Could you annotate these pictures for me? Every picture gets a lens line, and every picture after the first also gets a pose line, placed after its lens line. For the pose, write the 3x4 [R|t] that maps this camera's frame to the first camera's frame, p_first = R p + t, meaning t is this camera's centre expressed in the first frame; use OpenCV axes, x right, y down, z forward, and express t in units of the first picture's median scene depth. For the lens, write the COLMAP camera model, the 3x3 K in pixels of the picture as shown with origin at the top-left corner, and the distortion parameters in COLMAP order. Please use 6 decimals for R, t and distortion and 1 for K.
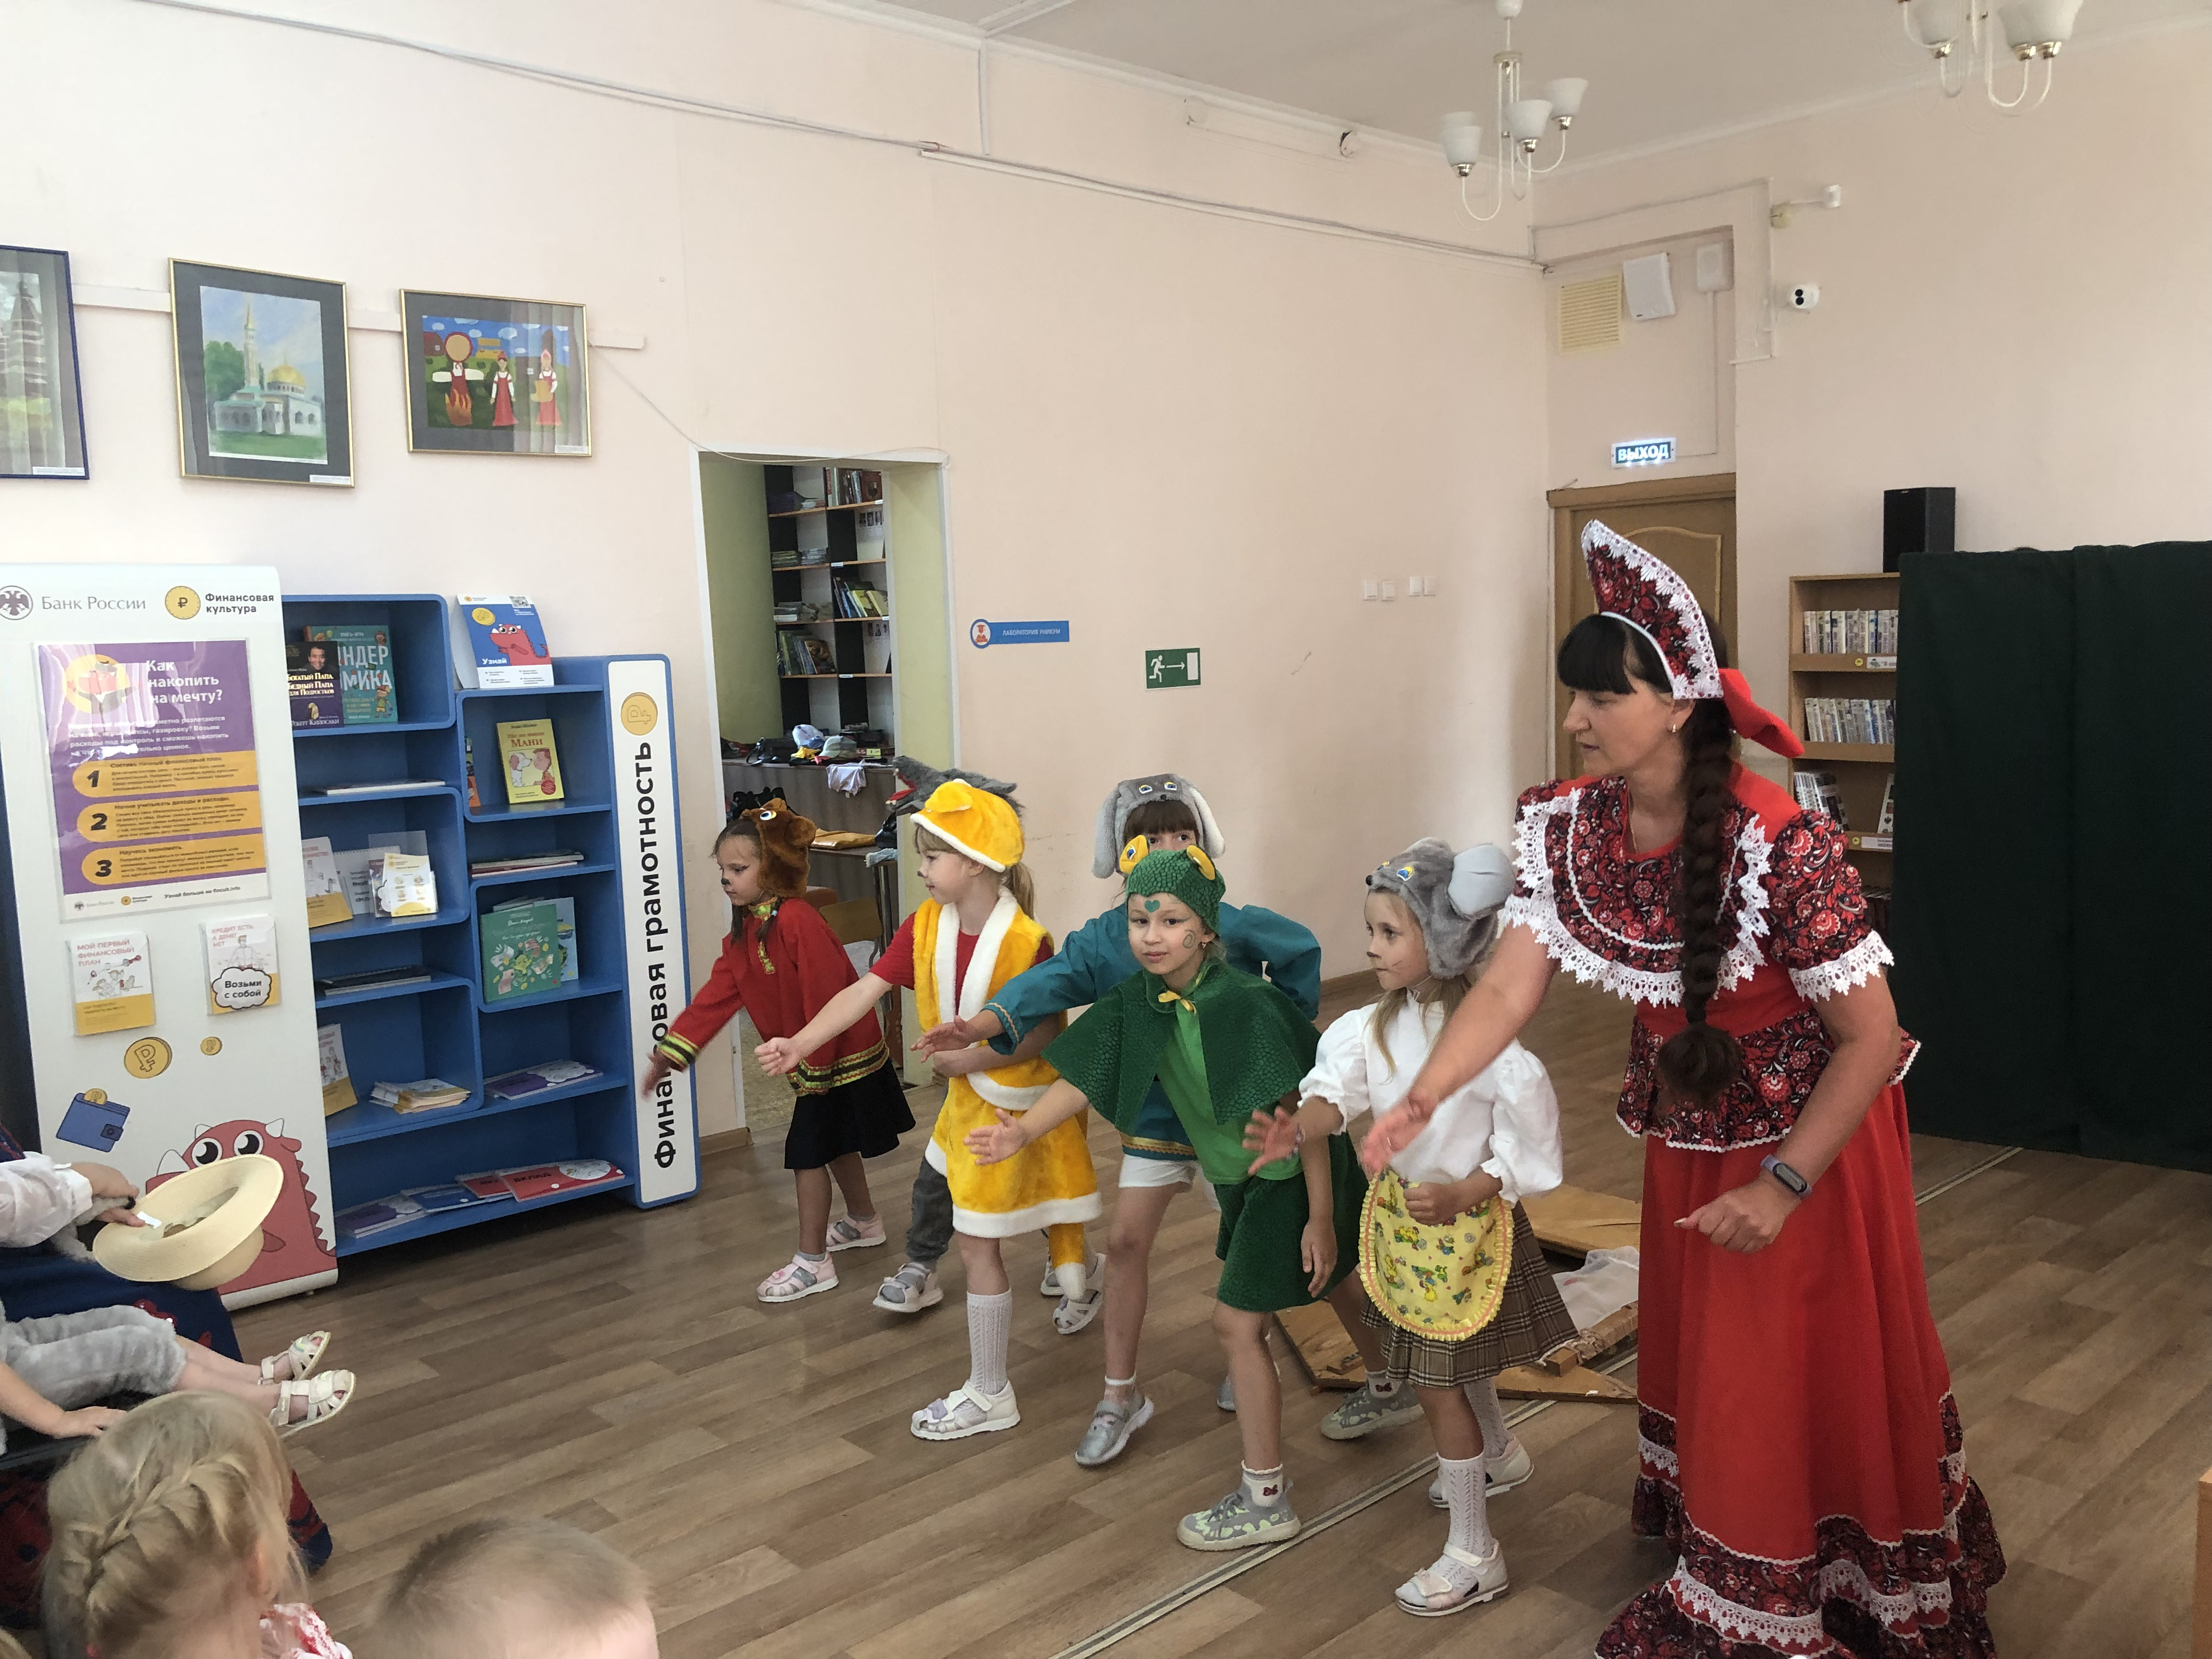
lens RADIAL K [[1801.7, 0, 1070.5], [0, 1801.7, 859.7], [0, 0, 1]] dist [0.013507, -0.033563]
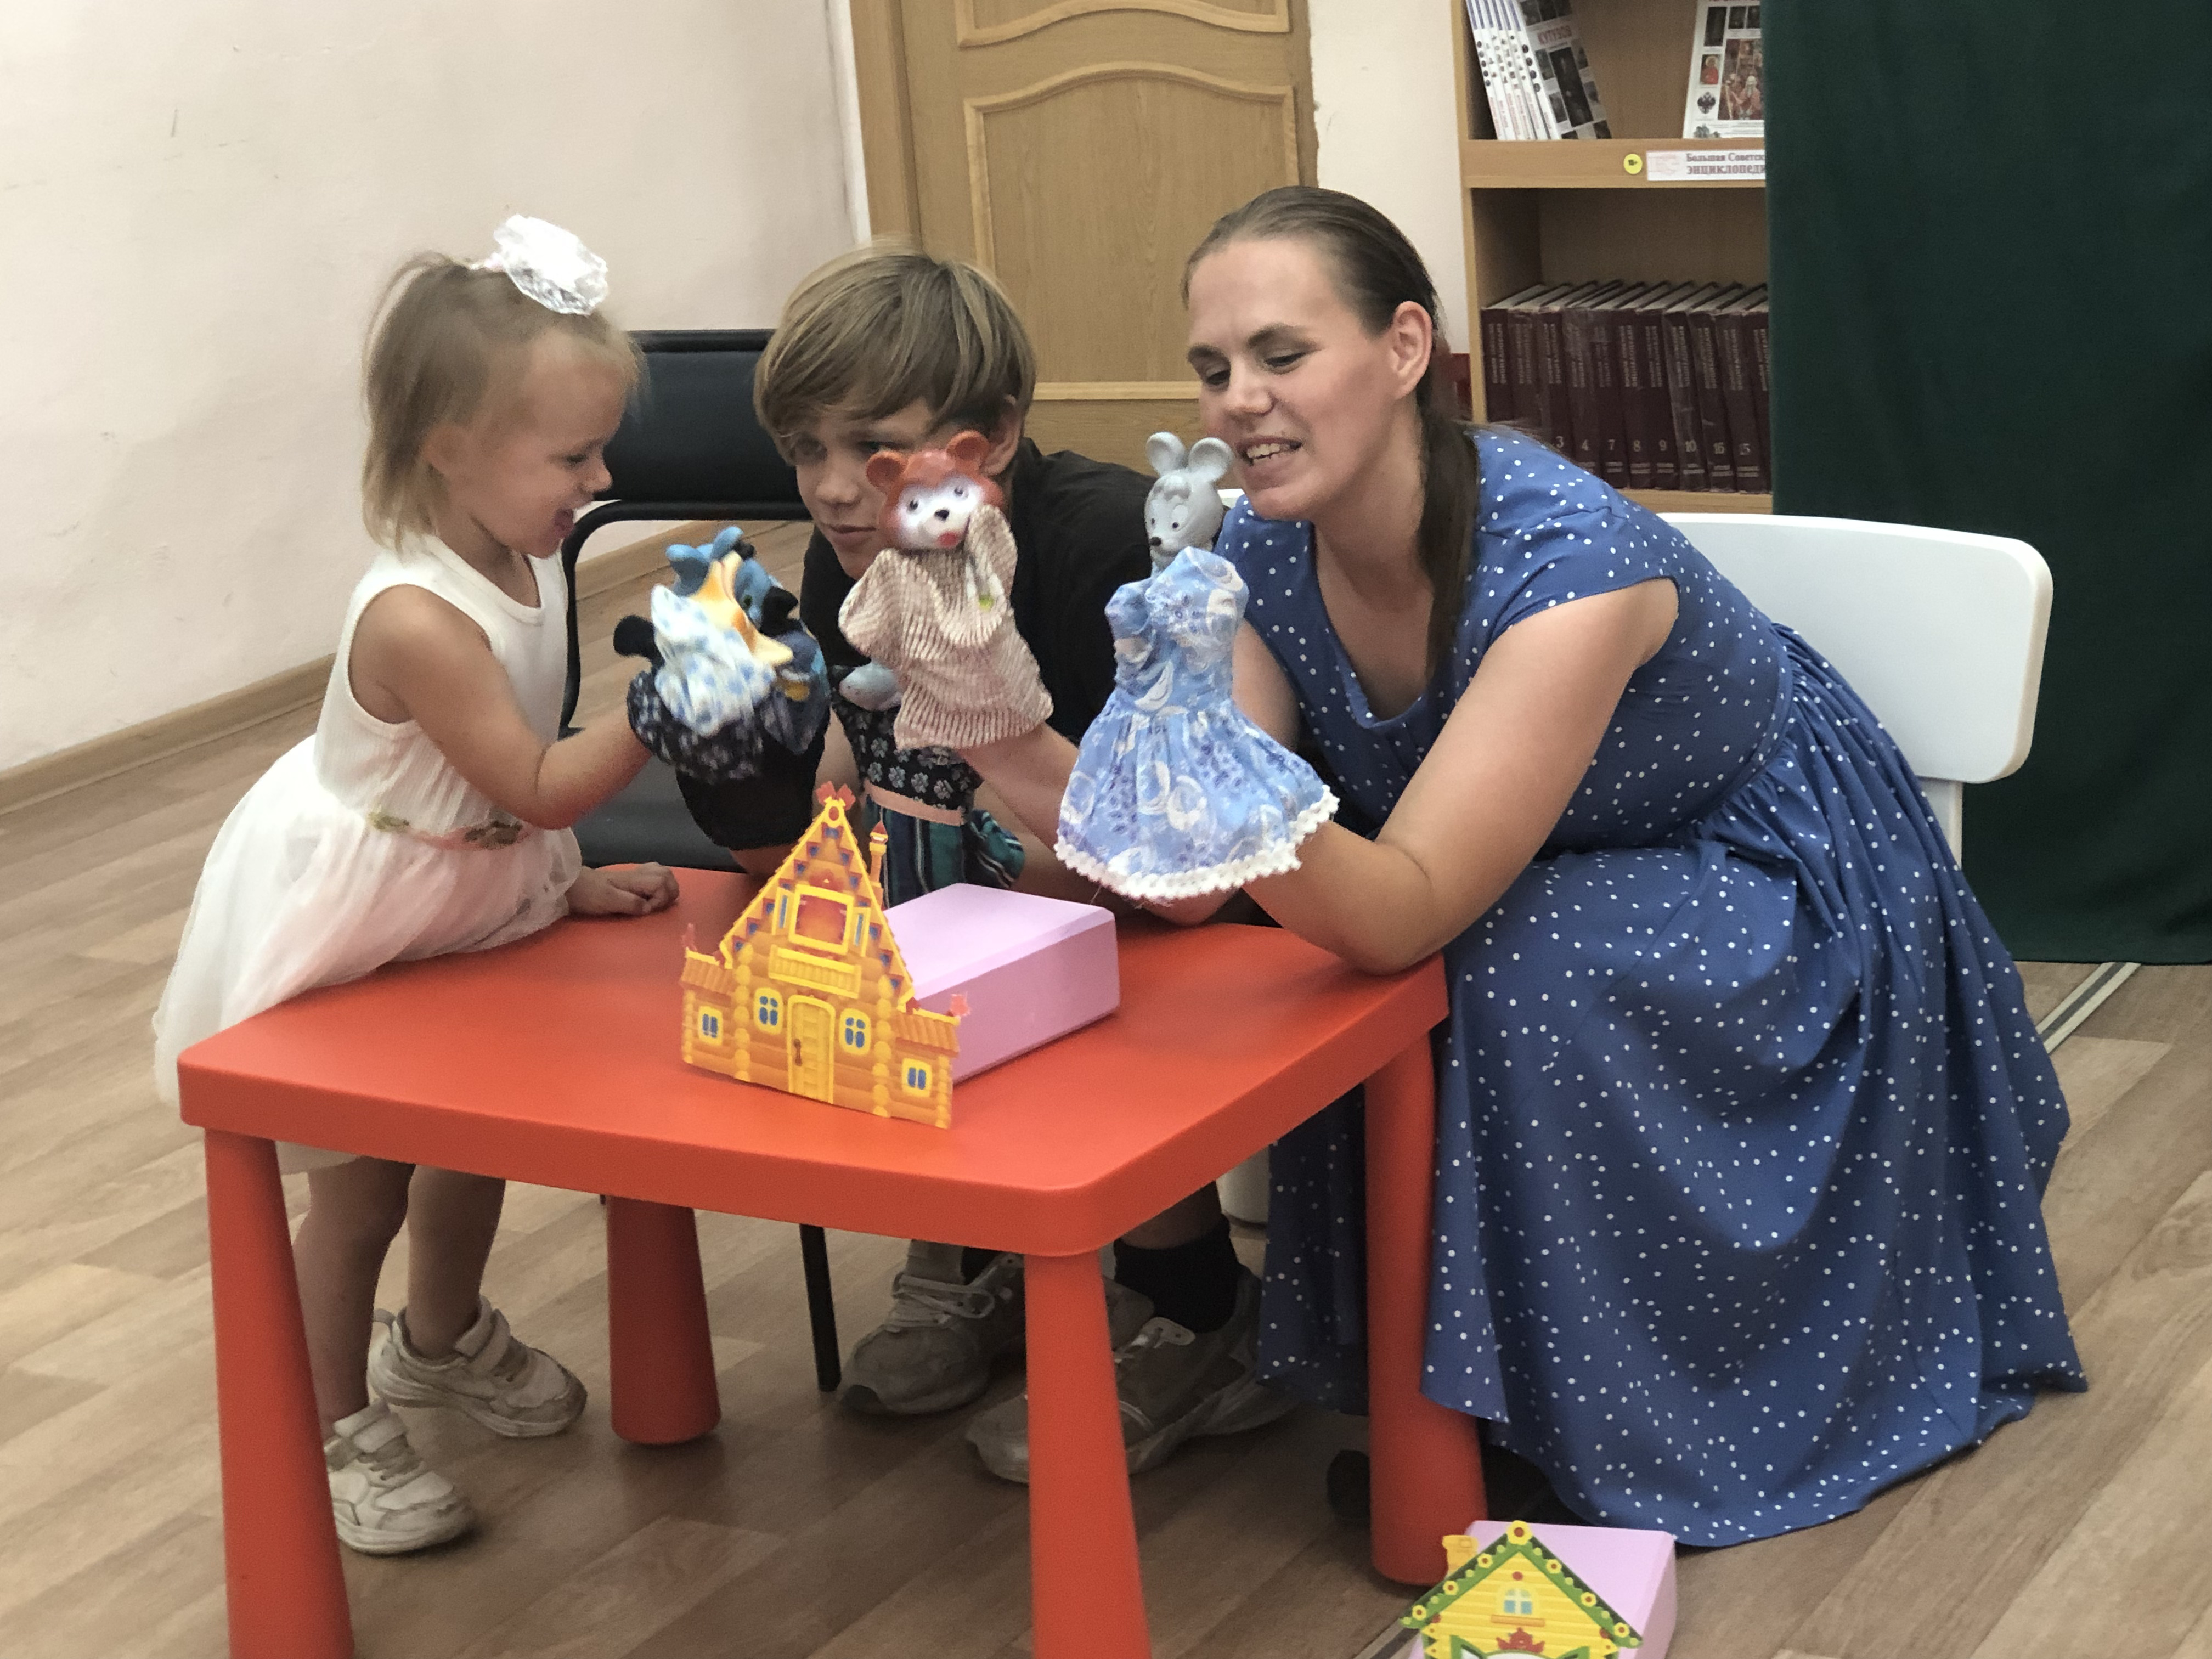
lens RADIAL K [[4268.6, 0, 1101.8], [0, 4268.6, 857.8], [0, 0, 1]] dist [-0.021238, 0.619455]
pose [[0.950569, -0.118317, 0.287089, 0.081020], [0.081388, 0.987172, 0.137359, 0.001465], [-0.299658, -0.107203, 0.948004, 0.244973]]
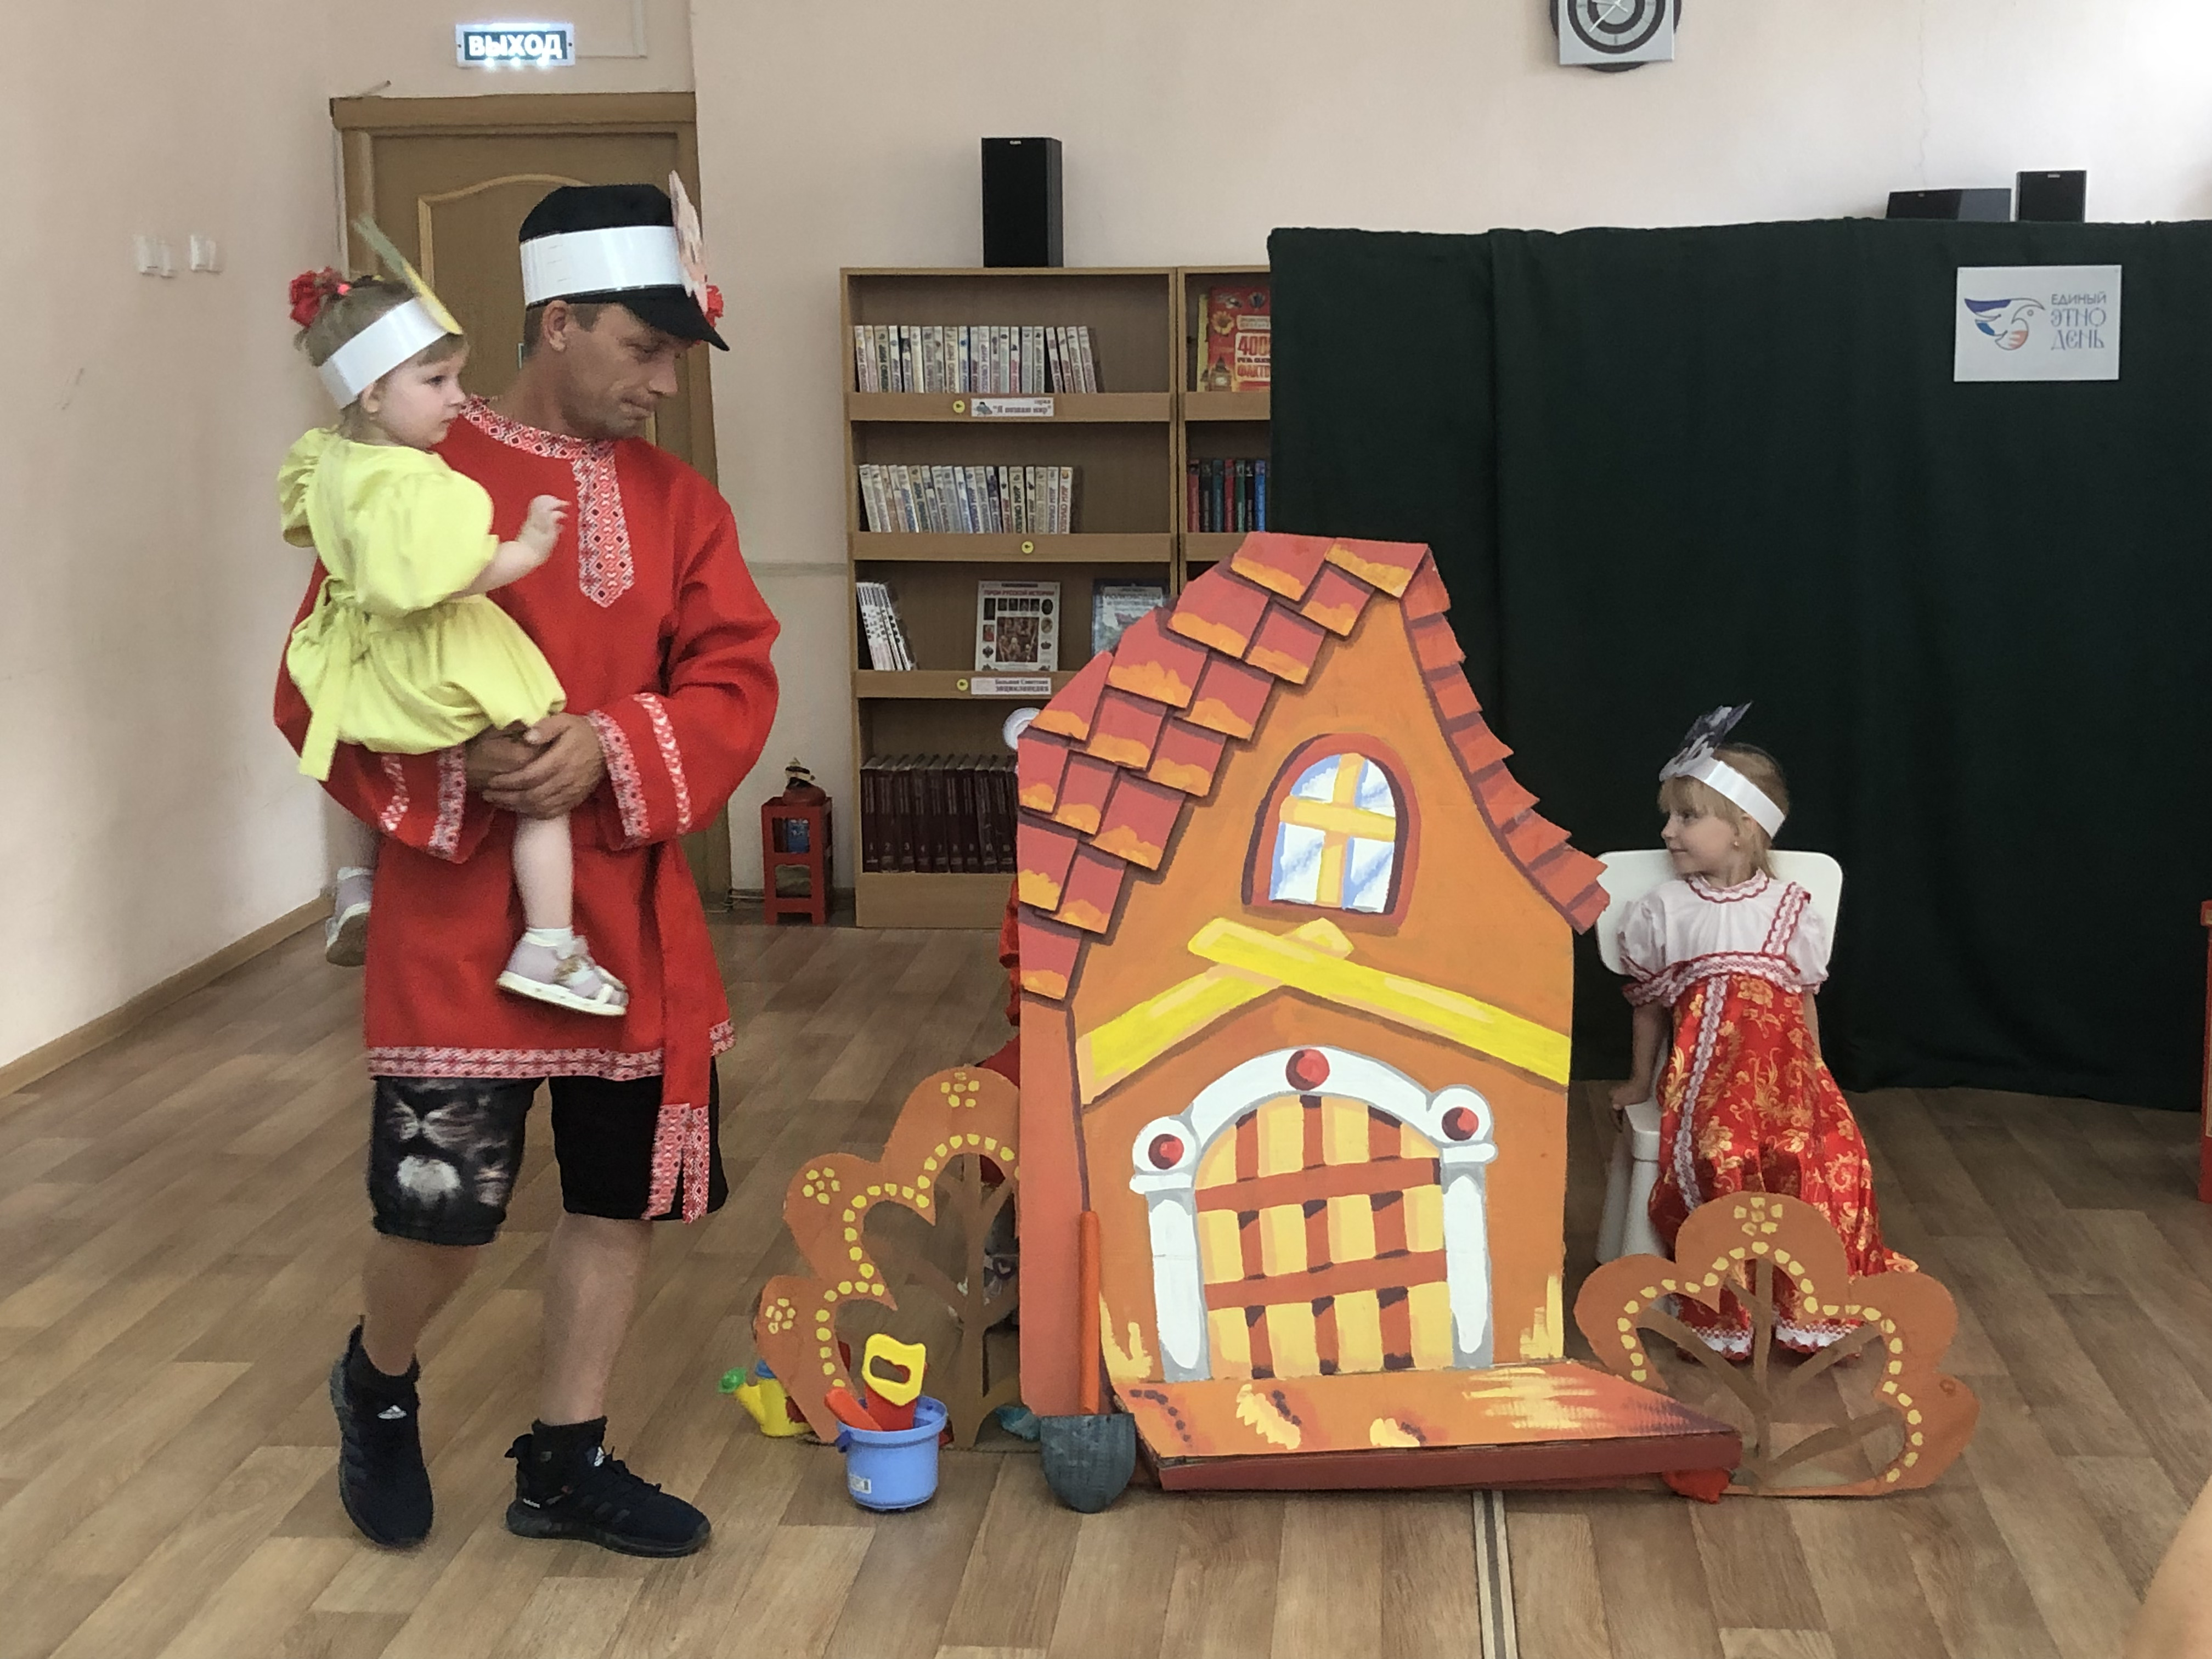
lens RADIAL K [[3083.4, 0, 1110.9], [0, 3083.4, 858.8], [0, 0, 1]] dist [0.226146, -0.939230]
pose [[0.726948, -0.083902, 0.681547, -0.403044], [0.070669, 0.996379, 0.047283, 0.004592], [-0.683046, 0.013792, 0.730245, 0.210285]]
